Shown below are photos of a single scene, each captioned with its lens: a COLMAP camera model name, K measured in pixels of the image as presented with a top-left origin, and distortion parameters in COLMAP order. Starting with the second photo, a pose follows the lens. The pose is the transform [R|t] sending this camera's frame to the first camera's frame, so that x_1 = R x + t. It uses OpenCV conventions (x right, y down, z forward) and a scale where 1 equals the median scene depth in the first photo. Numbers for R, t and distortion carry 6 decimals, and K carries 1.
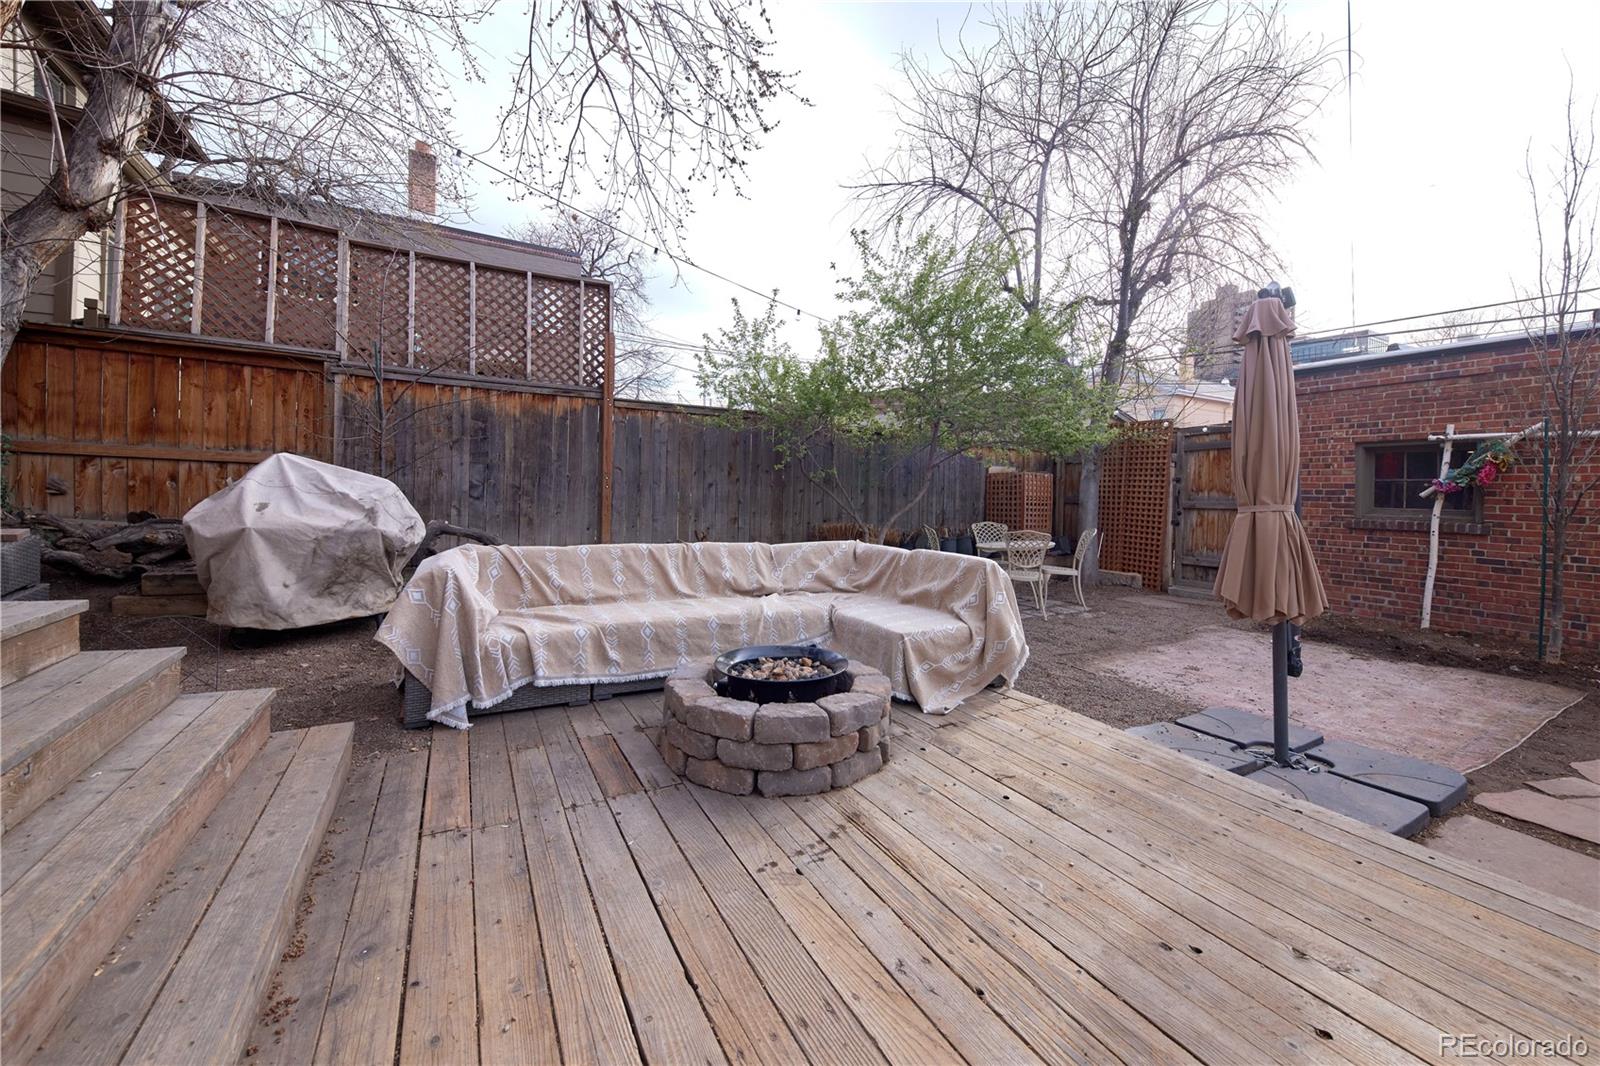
lens RADIAL K [[615.9, 0, 839.9], [0, 615.9, 500.3], [0, 0, 1]] dist [0.006813, -0.000062]
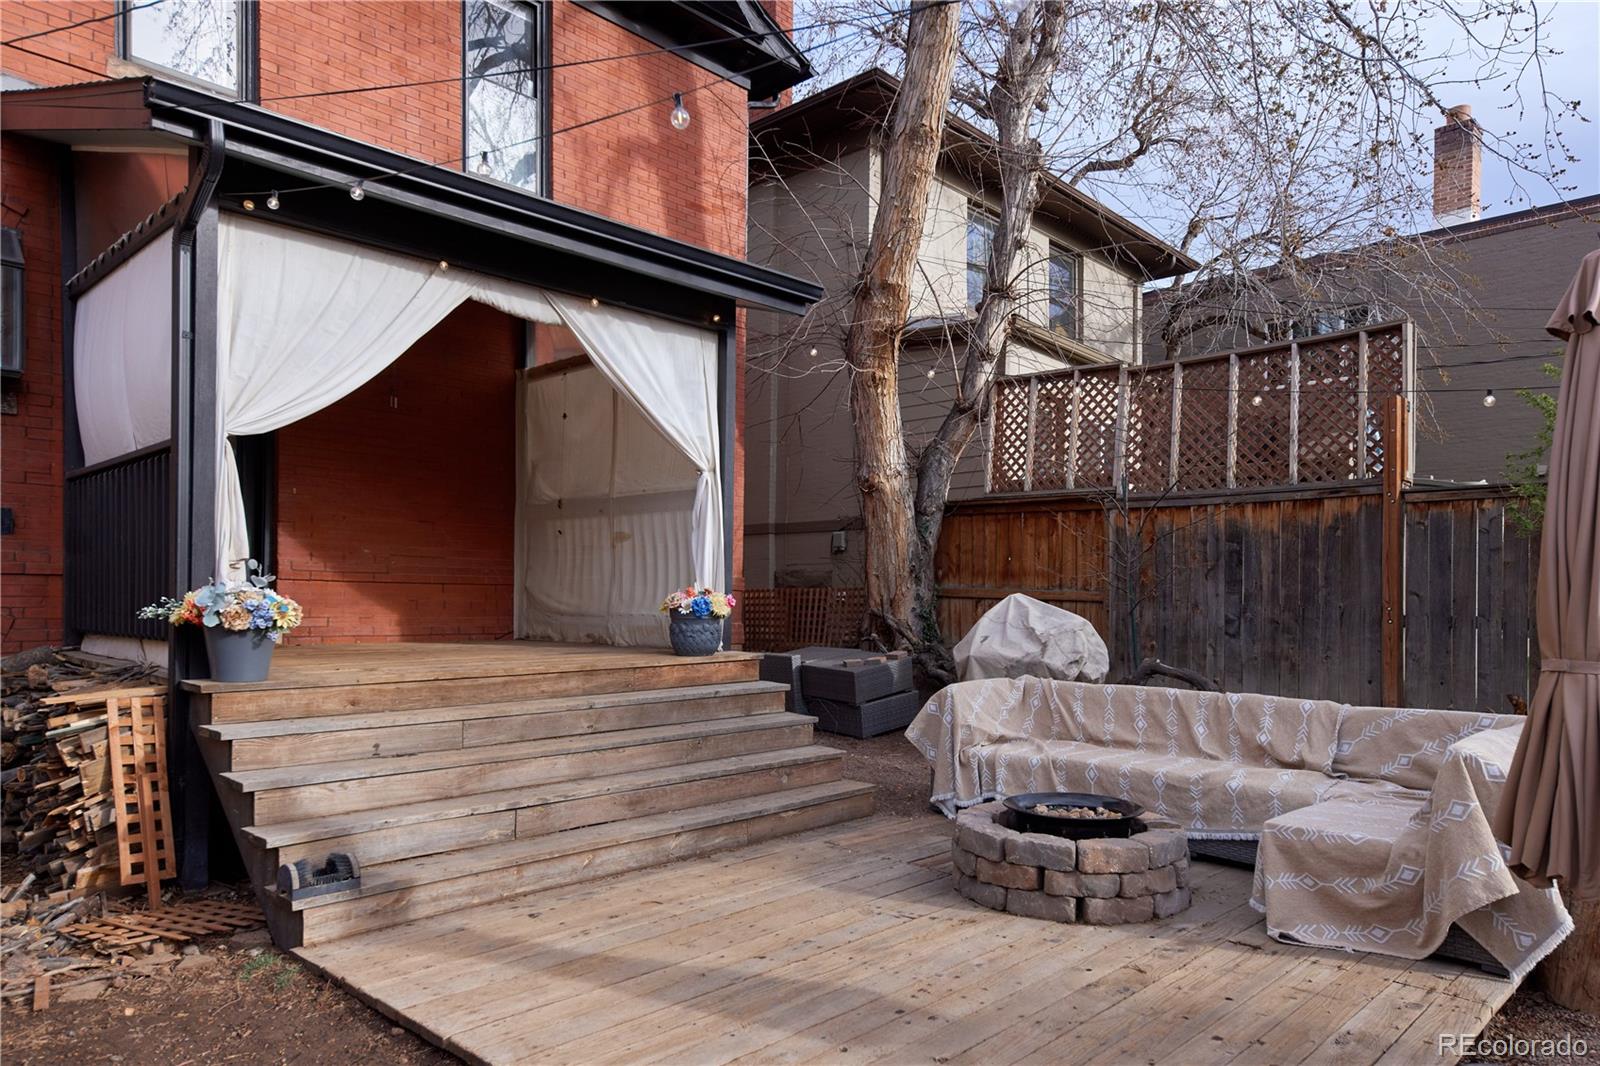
lens RADIAL K [[1053.8, 0, 800.0], [0, 1053.8, 615.1], [0, 0, 1]] dist [0.002426, 0.000646]
pose [[0.254242, -0.007022, -0.967115, 0.640749], [-0.018020, 0.999766, -0.011996, -0.003486], [0.966973, 0.020477, 0.254056, 0.076994]]
